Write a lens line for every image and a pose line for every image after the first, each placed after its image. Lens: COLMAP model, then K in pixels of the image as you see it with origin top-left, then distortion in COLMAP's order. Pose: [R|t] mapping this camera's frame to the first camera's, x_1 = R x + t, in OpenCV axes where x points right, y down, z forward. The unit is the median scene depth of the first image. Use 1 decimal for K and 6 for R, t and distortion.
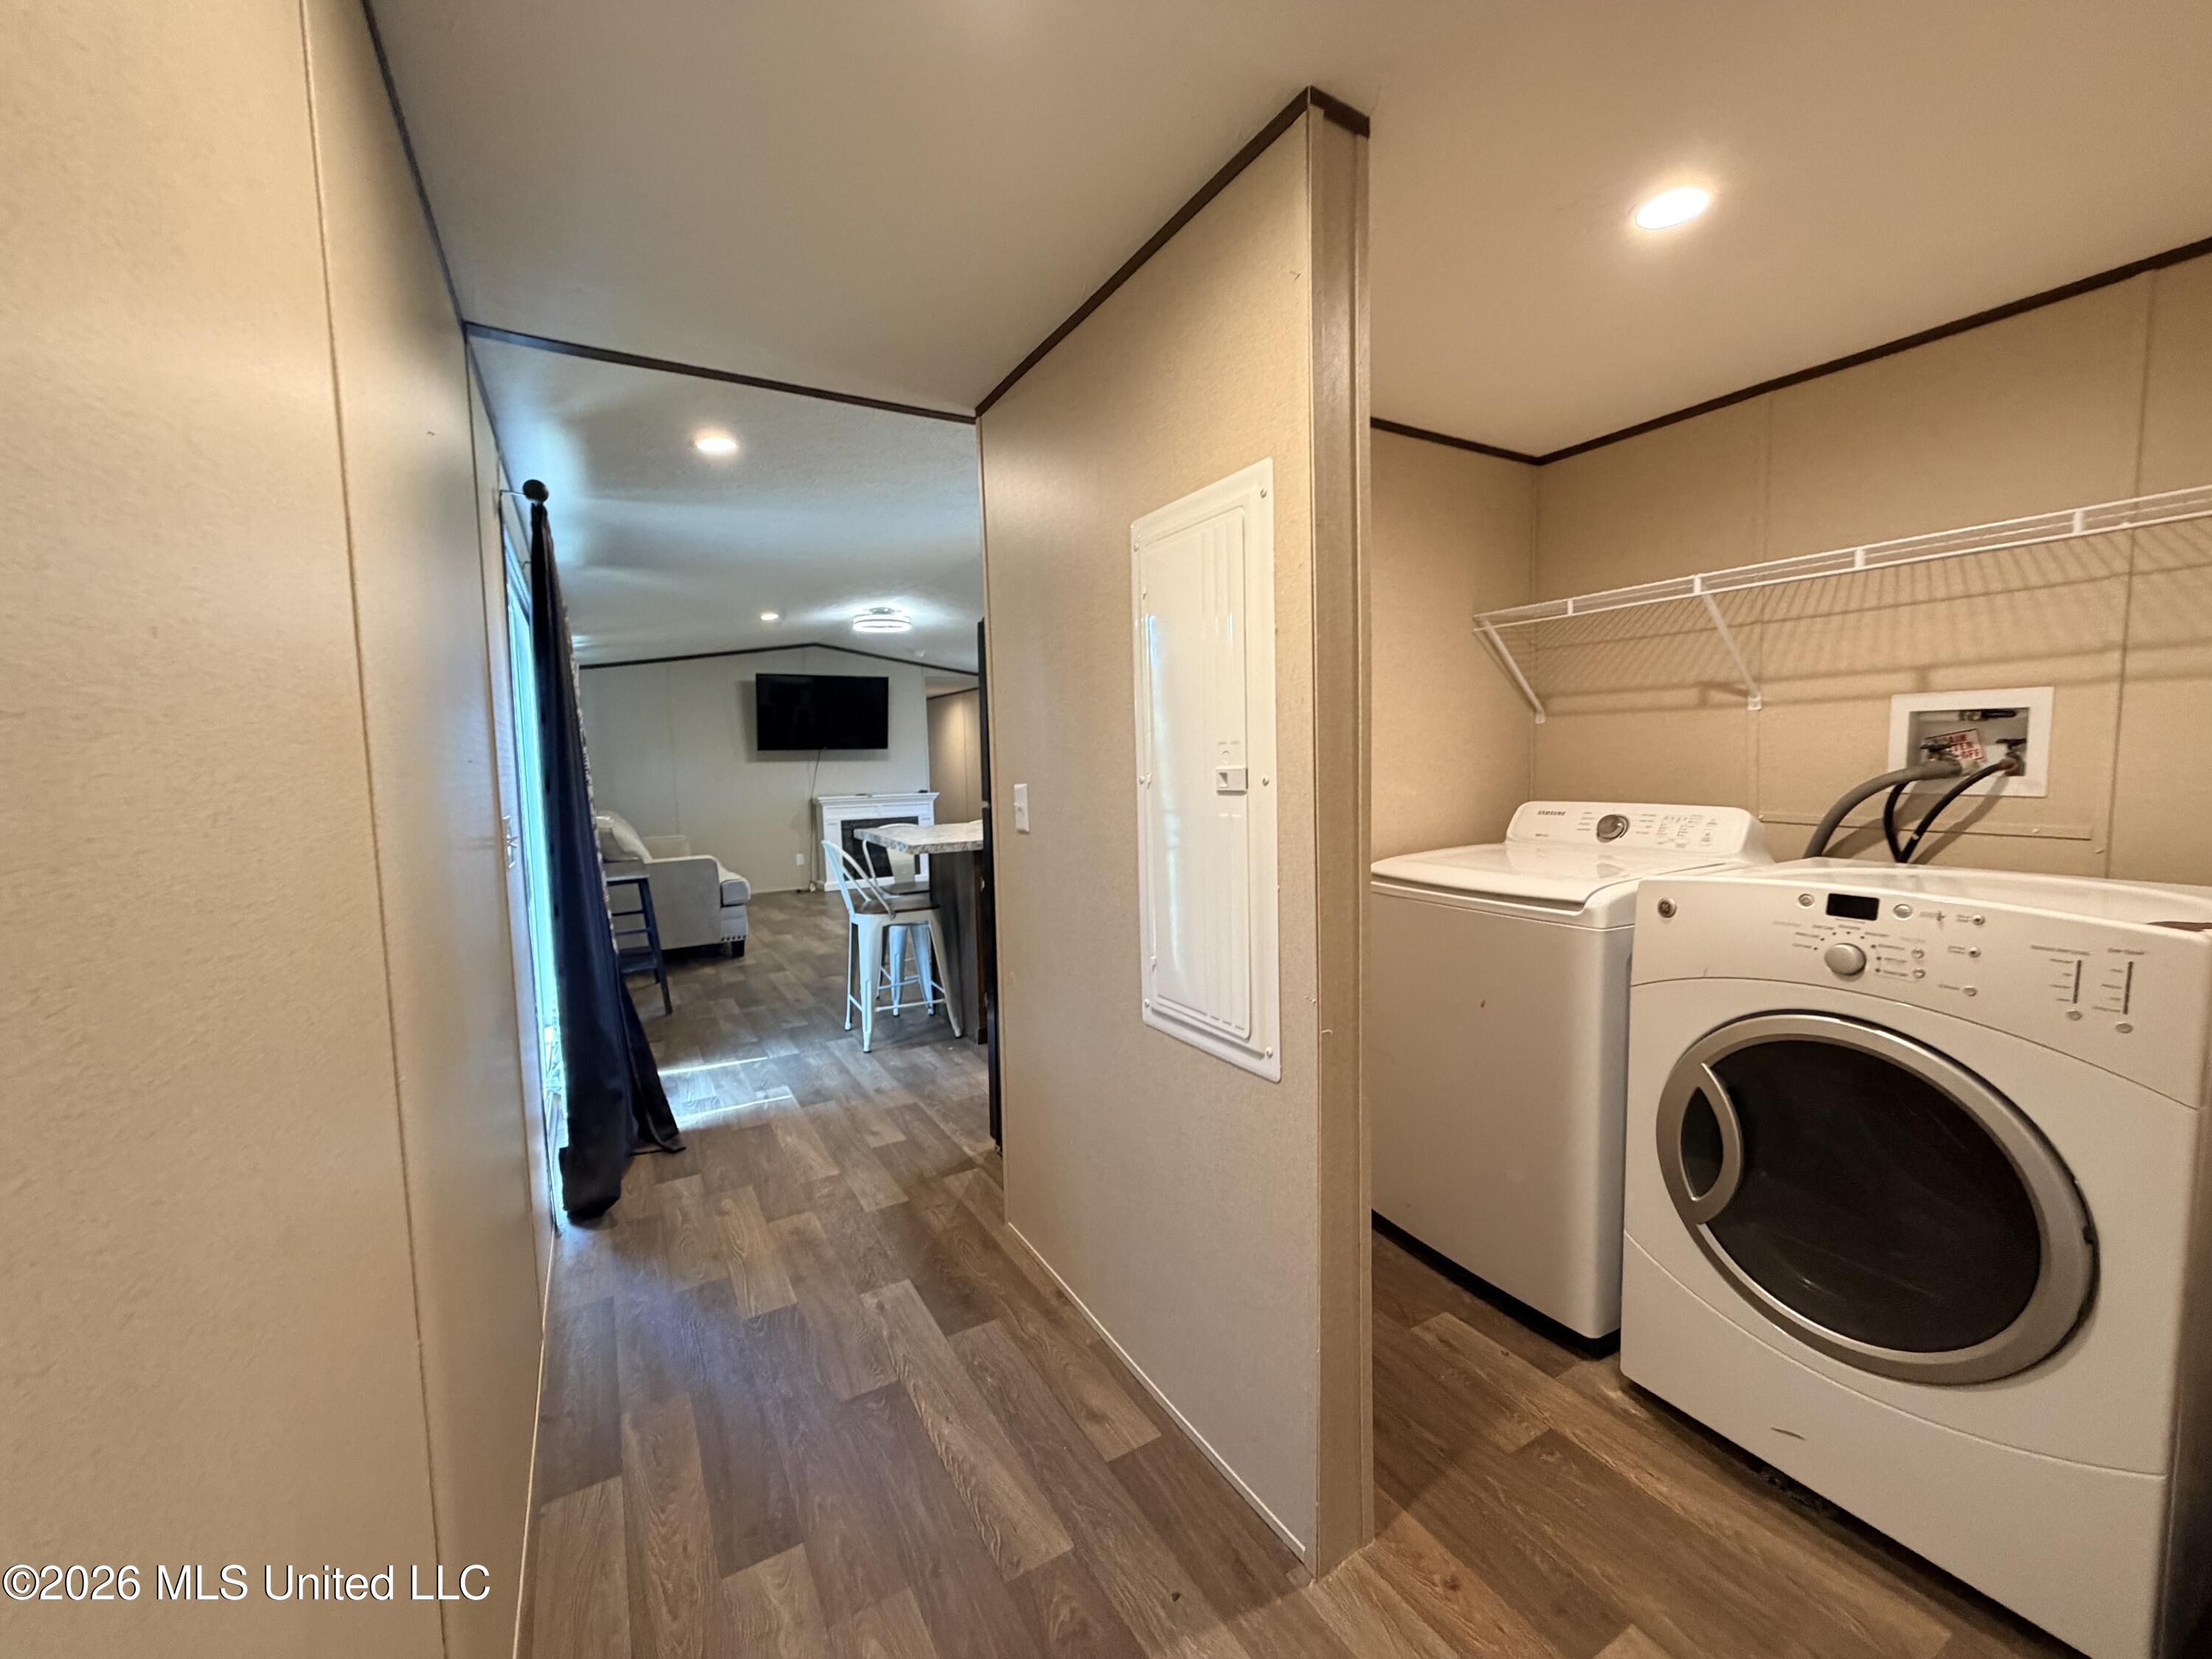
lens RADIAL K [[881.0, 0, 1100.2], [0, 881.0, 826.0], [0, 0, 1]] dist [-0.002939, 0.000287]
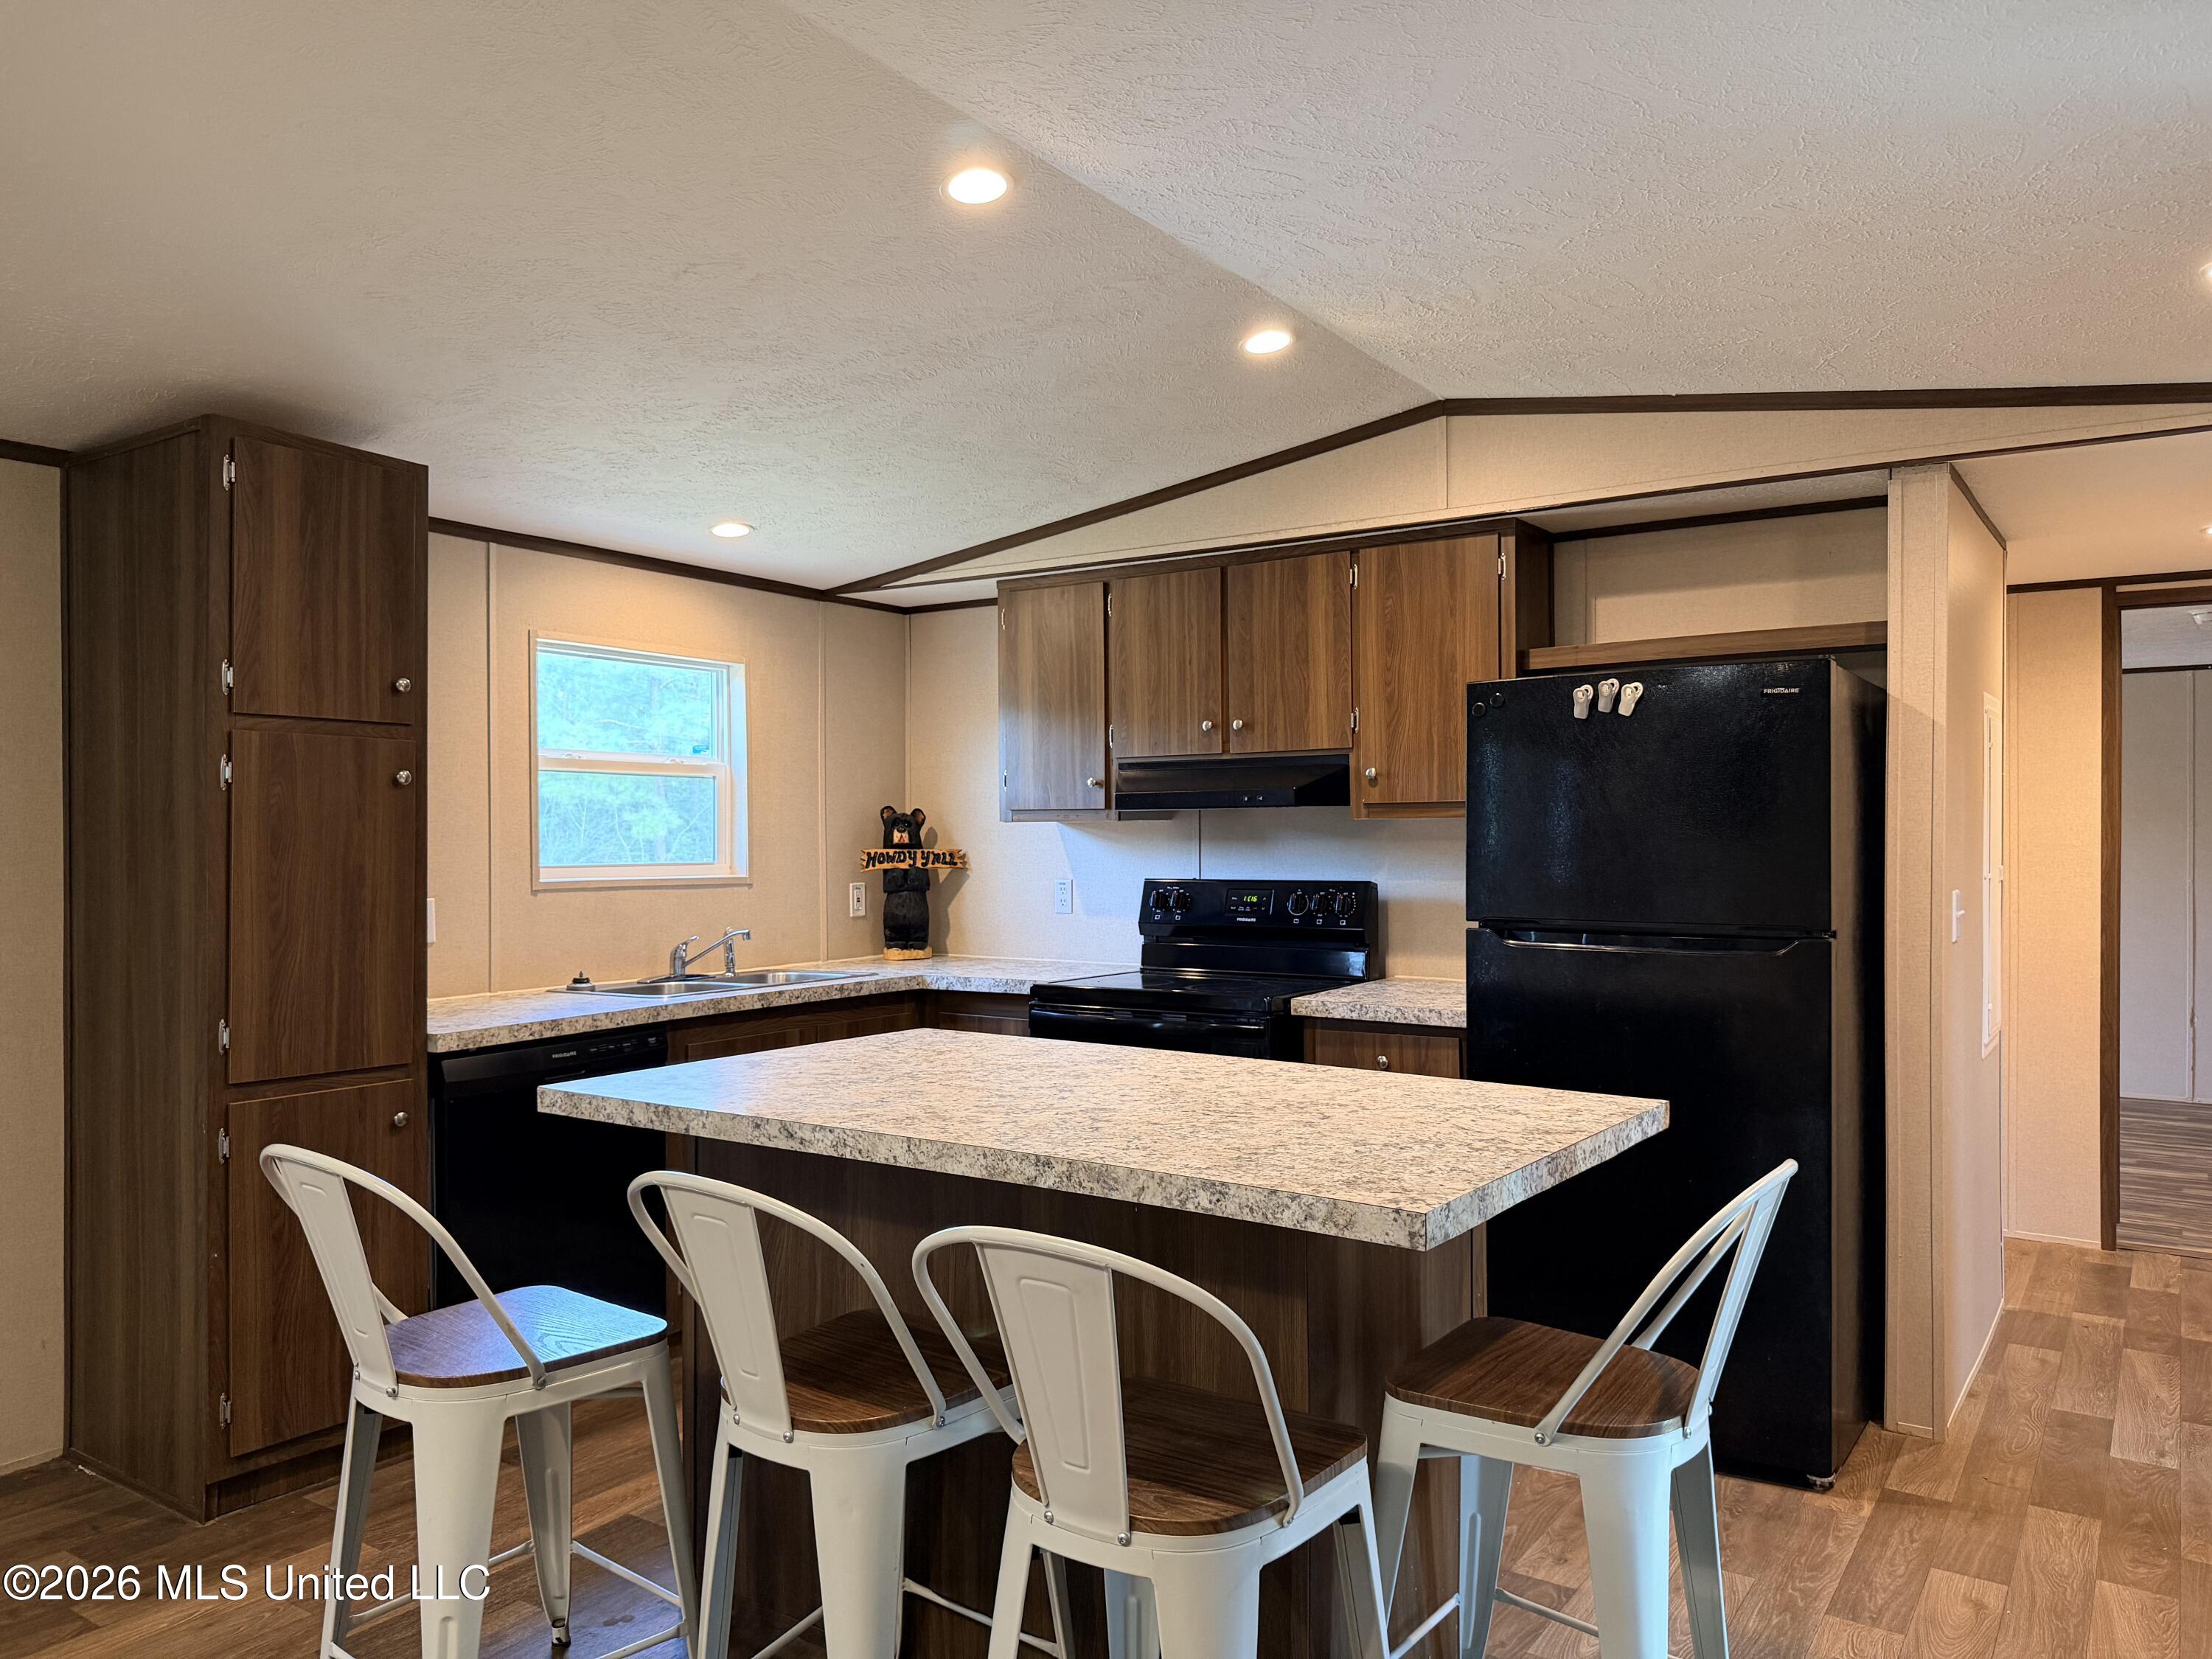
lens RADIAL K [[1578.3, 0, 1107.7], [0, 1578.3, 845.3], [0, 0, 1]] dist [0.036073, -0.029028]
pose [[-0.435368, 0.027710, 0.899826, -0.829022], [0.093353, 0.995527, 0.014511, -0.138417], [-0.895399, 0.090319, -0.436007, 1.707994]]
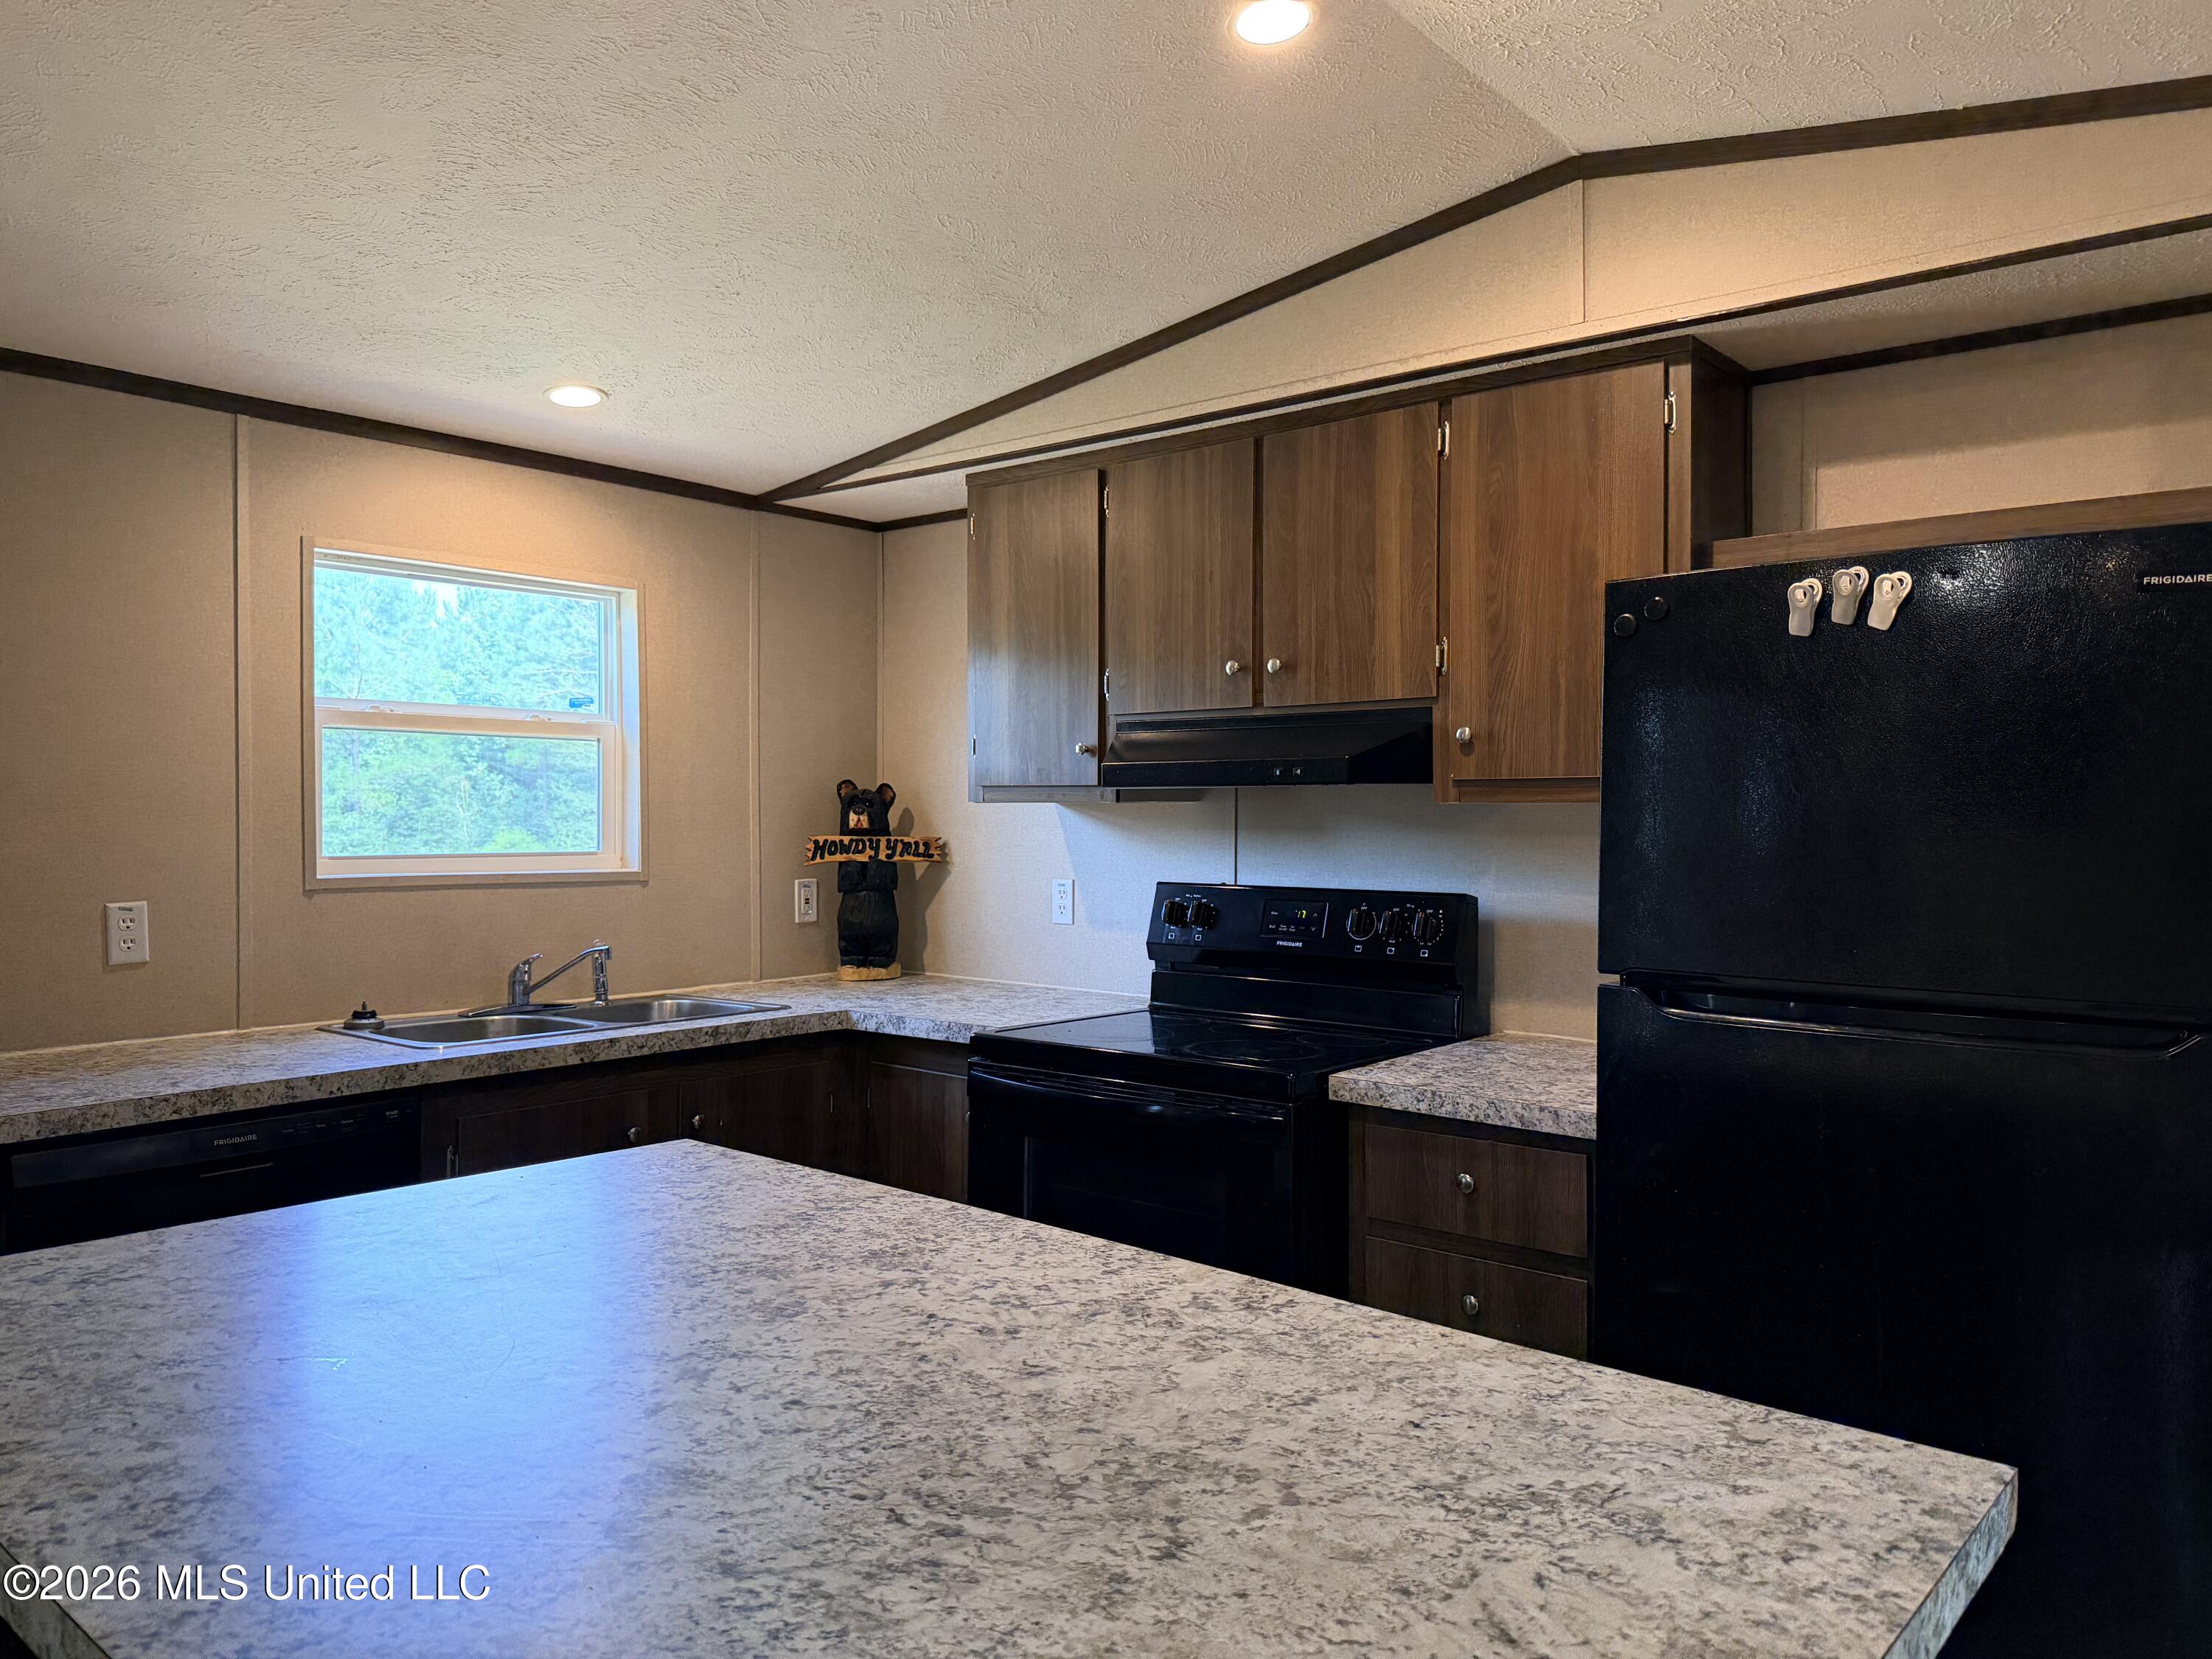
lens RADIAL K [[1578.3, 0, 1104.3], [0, 1578.3, 834.1], [0, 0, 1]] dist [0.036073, -0.029028]
pose [[-0.340260, 0.016992, 0.940178, -0.507707], [0.084575, 0.996337, 0.012602, -0.131677], [-0.936520, 0.083803, -0.340451, 1.428996]]
